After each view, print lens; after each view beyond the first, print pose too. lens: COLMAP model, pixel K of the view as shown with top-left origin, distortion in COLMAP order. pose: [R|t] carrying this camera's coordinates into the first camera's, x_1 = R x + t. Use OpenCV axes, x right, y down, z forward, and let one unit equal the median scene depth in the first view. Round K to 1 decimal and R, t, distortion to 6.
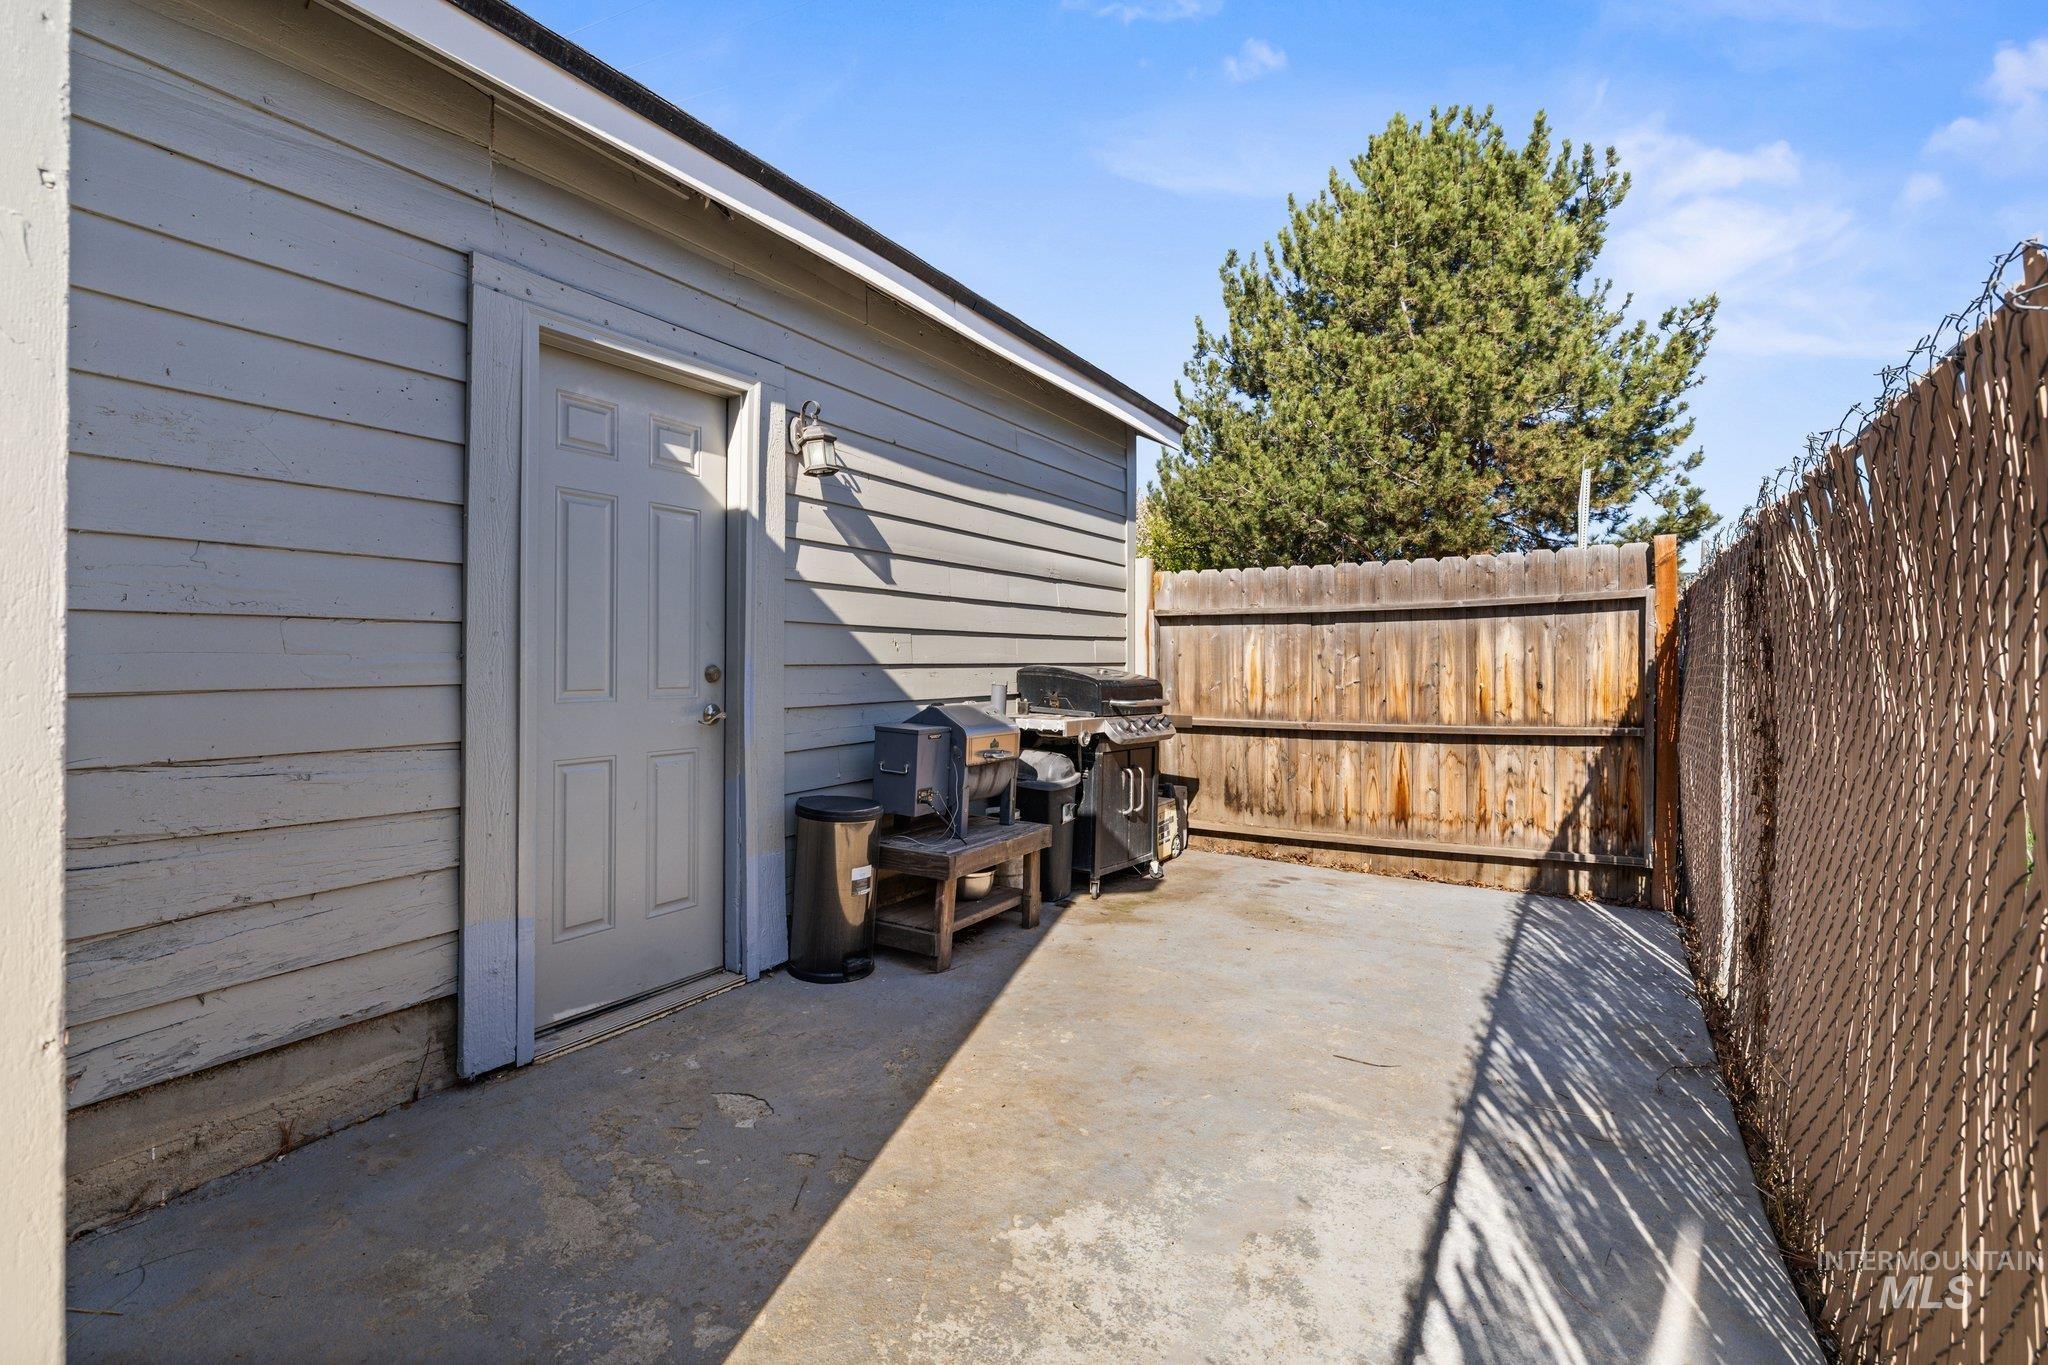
lens RADIAL K [[915.2, 0, 1021.9], [0, 915.2, 653.7], [0, 0, 1]] dist [-0.003217, 0.000895]
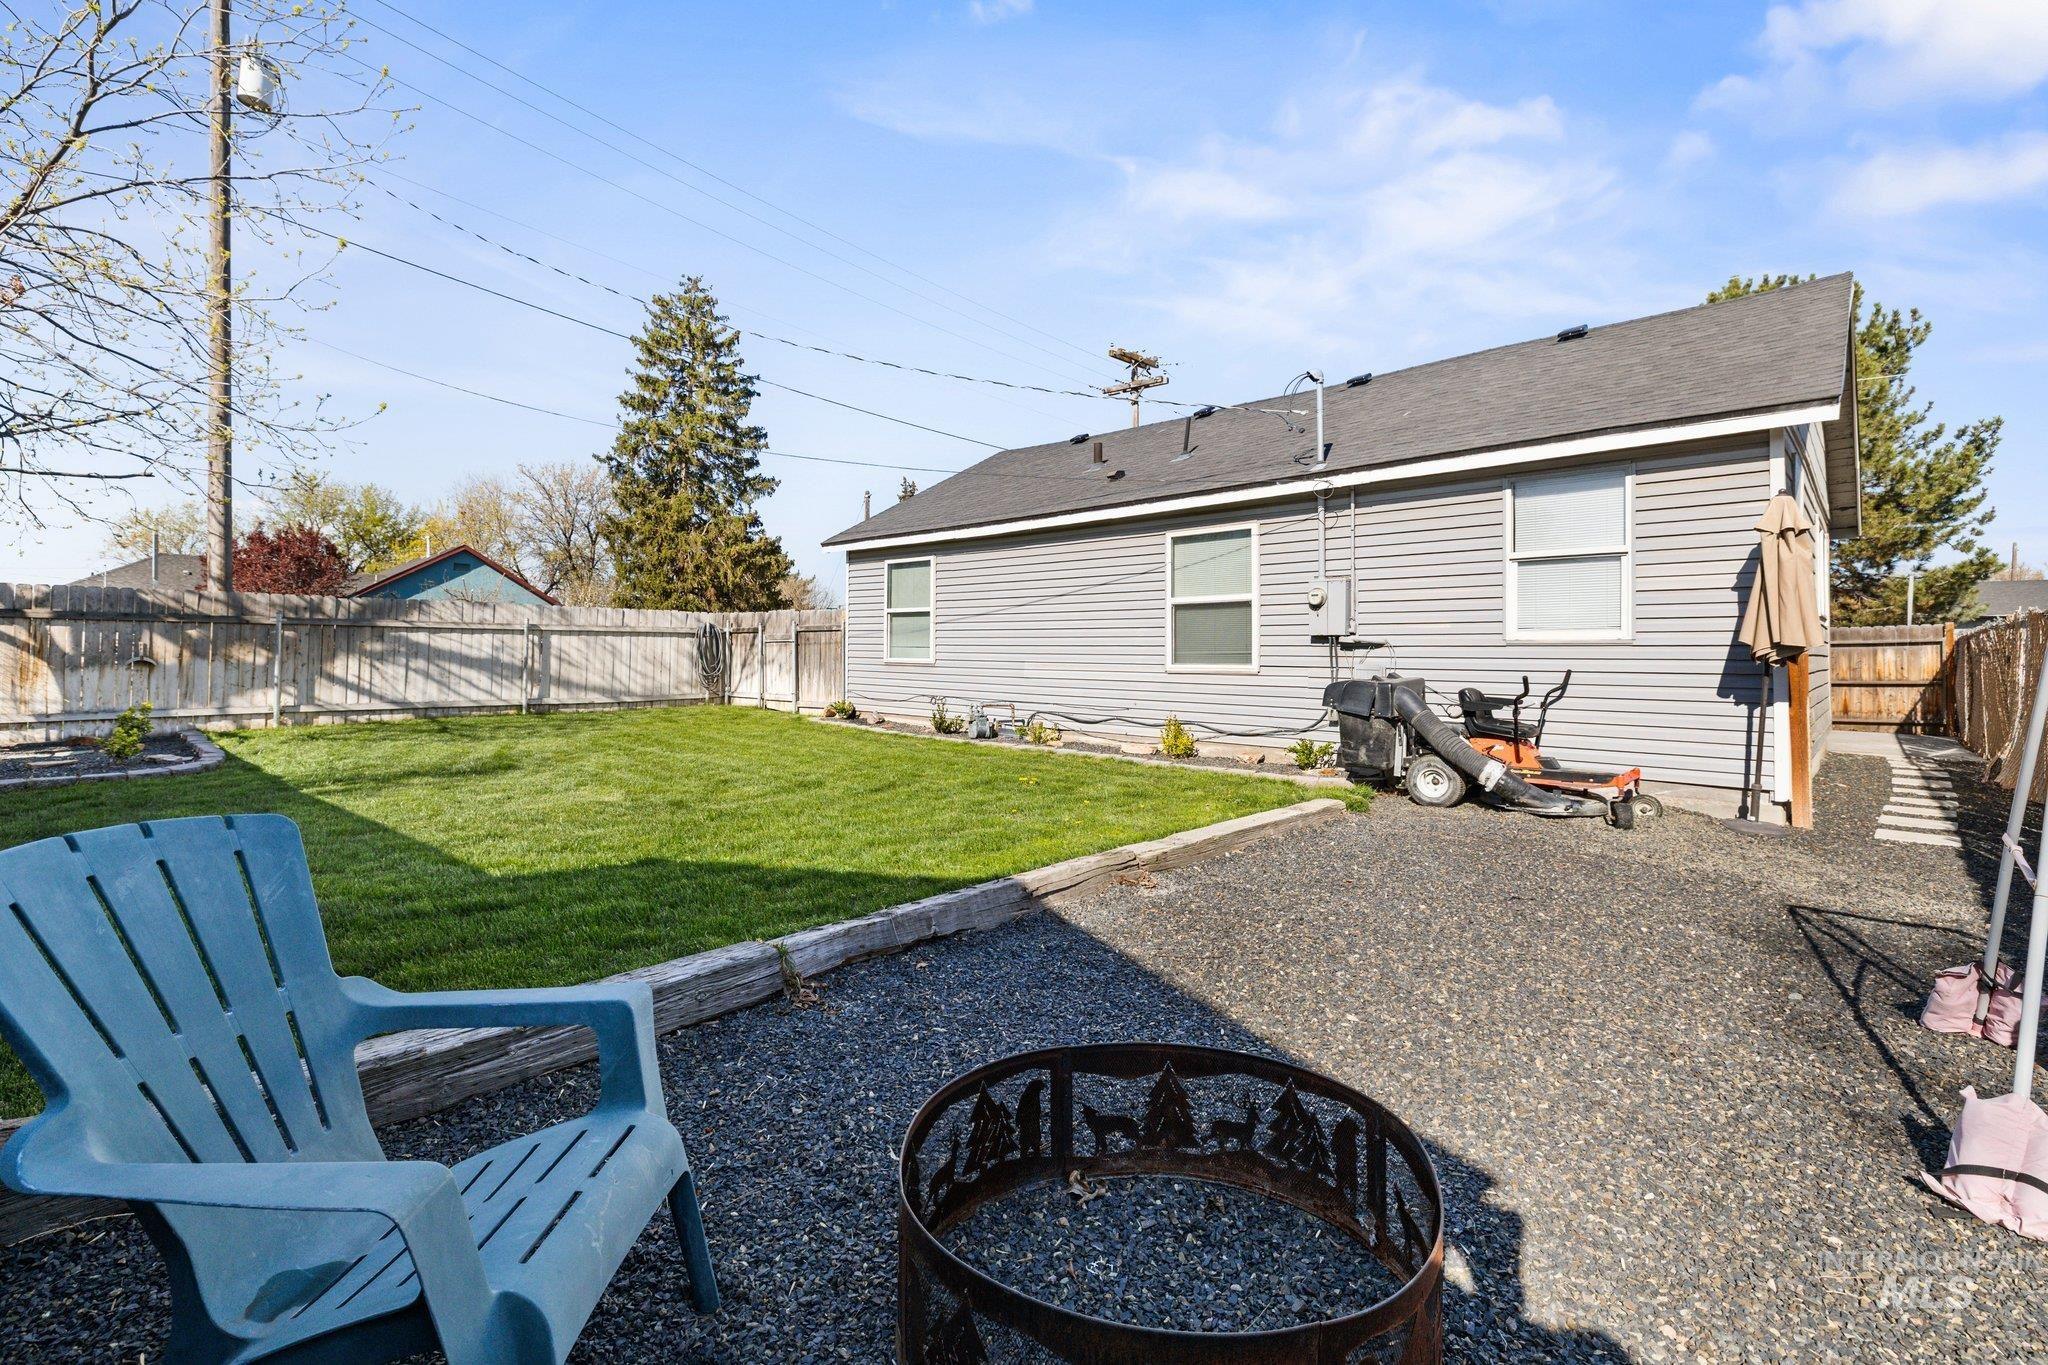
lens RADIAL K [[874.8, 0, 1015.0], [0, 874.8, 643.3], [0, 0, 1]] dist [-0.000405, 0.000054]
pose [[0.975702, -0.003154, -0.219077, -1.606779], [0.001229, 0.999959, -0.008924, -0.025855], [0.219096, 0.008438, 0.975667, -2.388932]]
